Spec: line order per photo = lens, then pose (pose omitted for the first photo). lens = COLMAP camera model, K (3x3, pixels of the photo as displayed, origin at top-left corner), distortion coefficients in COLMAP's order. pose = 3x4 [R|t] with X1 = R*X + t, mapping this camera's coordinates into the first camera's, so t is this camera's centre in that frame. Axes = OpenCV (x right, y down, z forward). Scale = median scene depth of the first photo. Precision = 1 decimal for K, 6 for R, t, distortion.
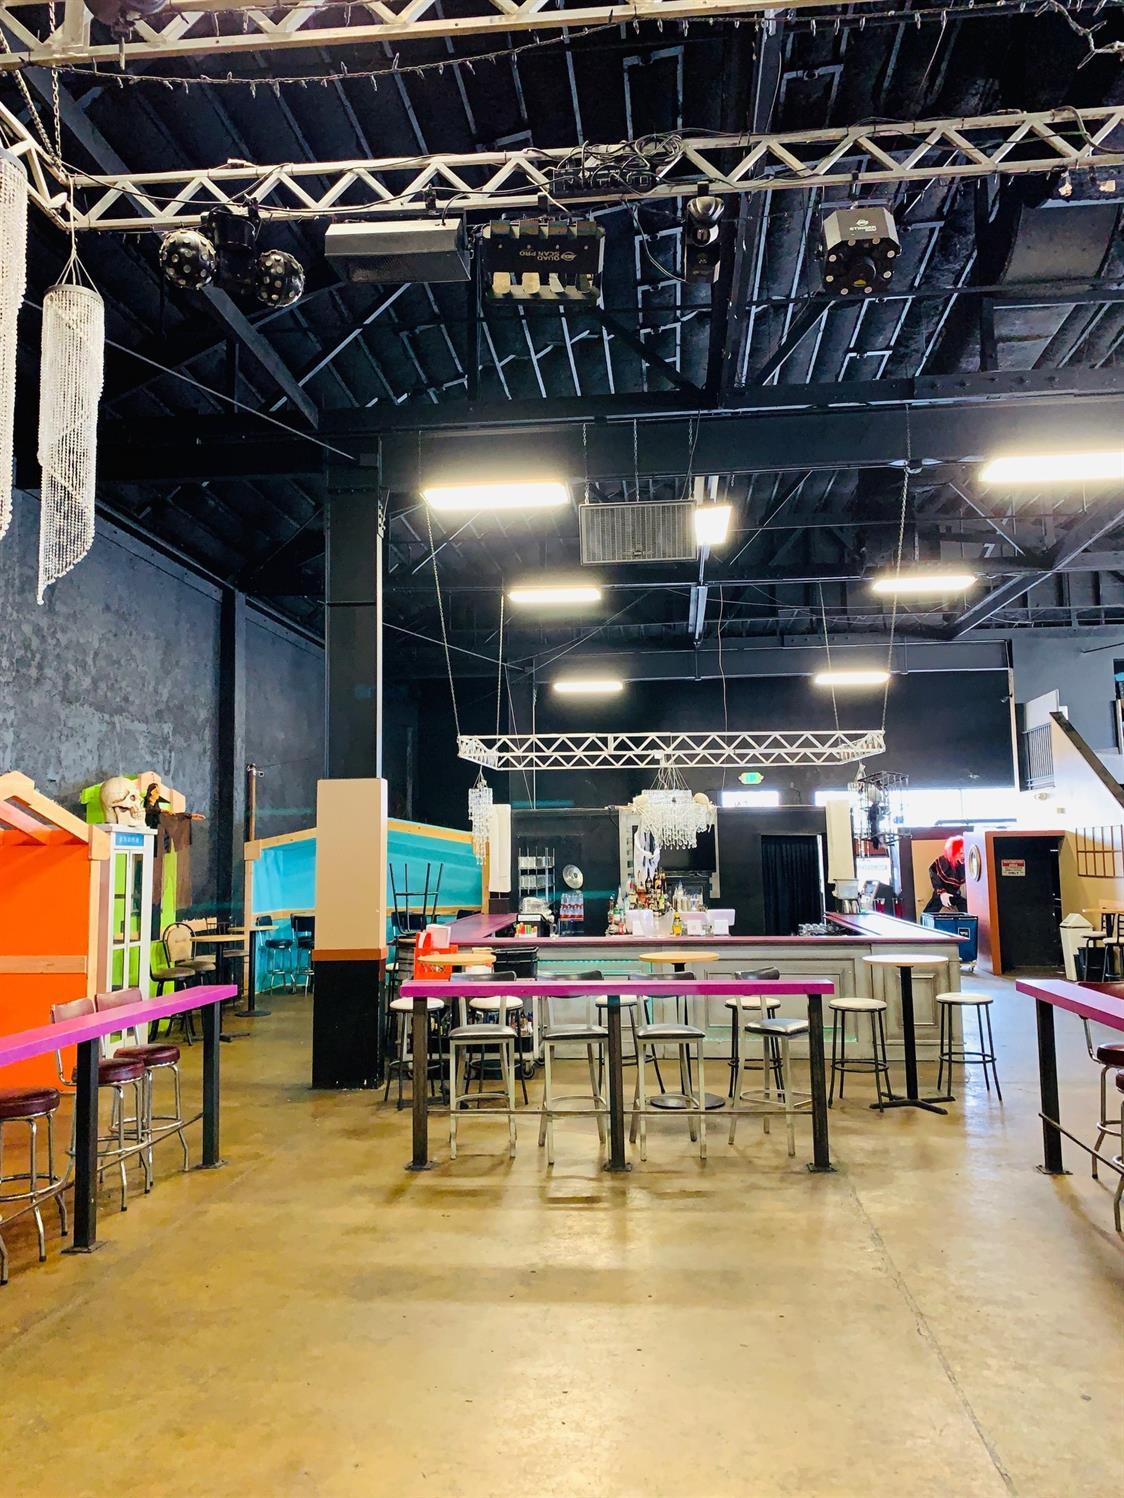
lens RADIAL K [[1140.3, 0, 569.4], [0, 1140.3, 748.1], [0, 0, 1]] dist [0.033322, -0.002940]
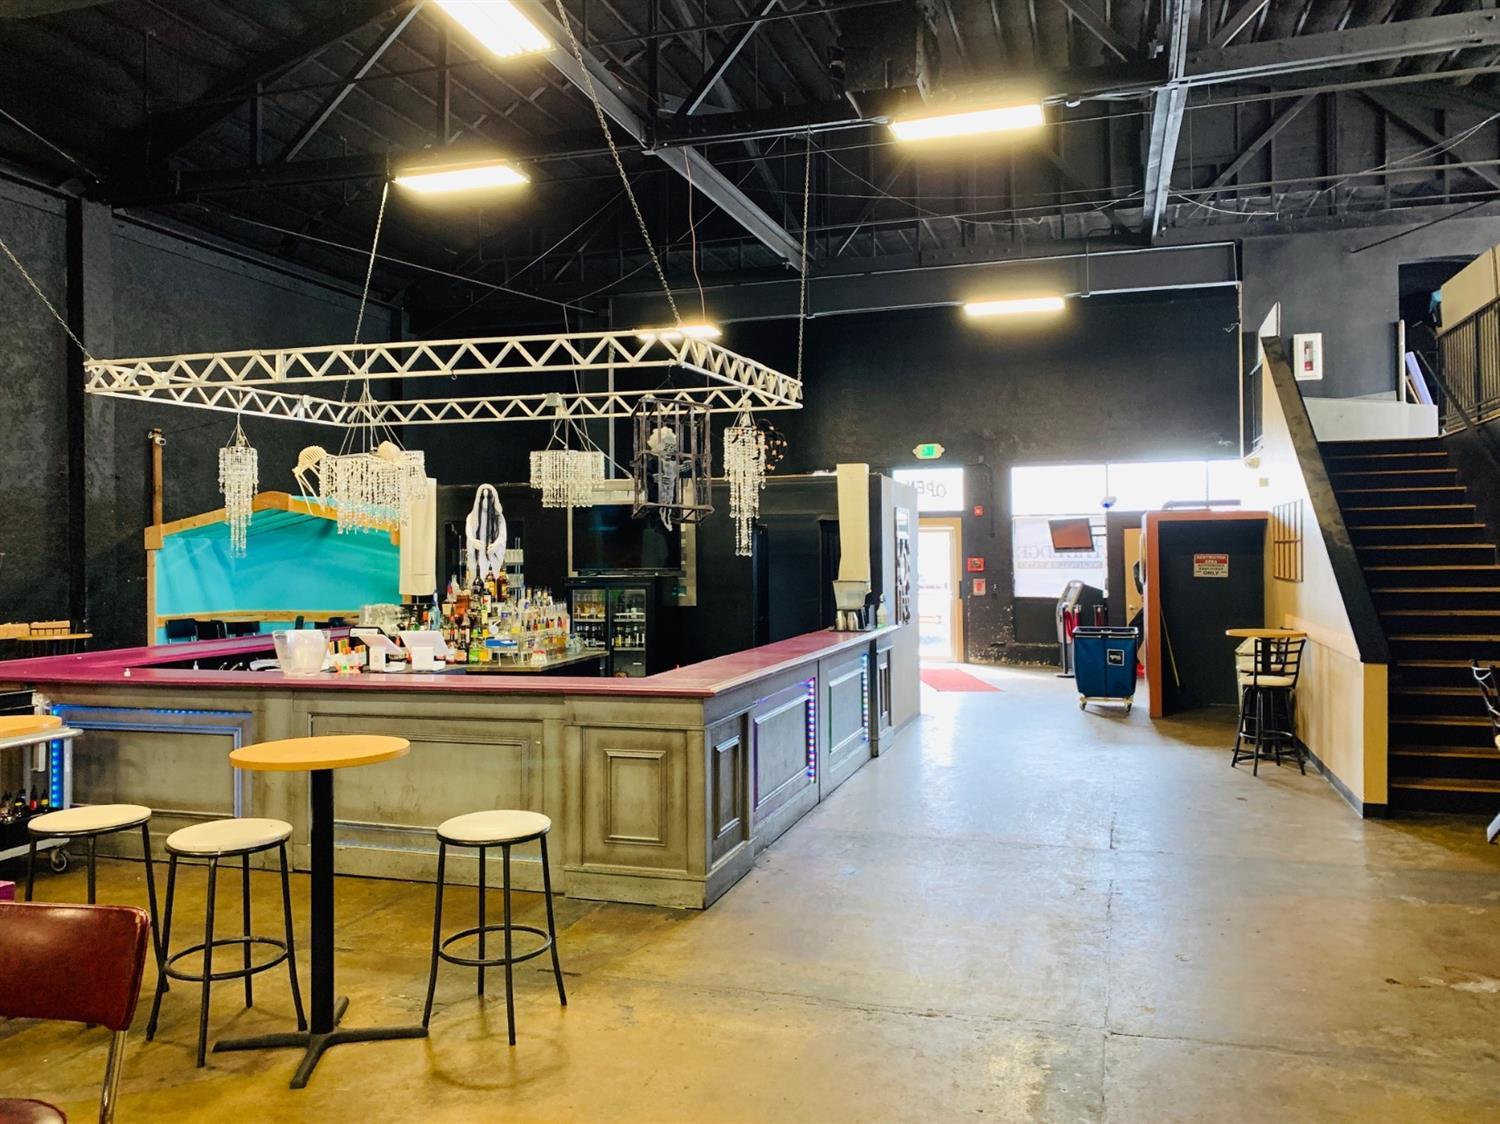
lens RADIAL K [[1141.8, 0, 747.0], [0, 1141.8, 557.6], [0, 0, 1]] dist [0.033322, -0.002940]
pose [[0.978847, 0.005508, -0.204521, 0.258319], [0.014915, 0.995056, 0.098185, 0.026635], [0.204051, -0.099158, 0.973925, 0.261893]]
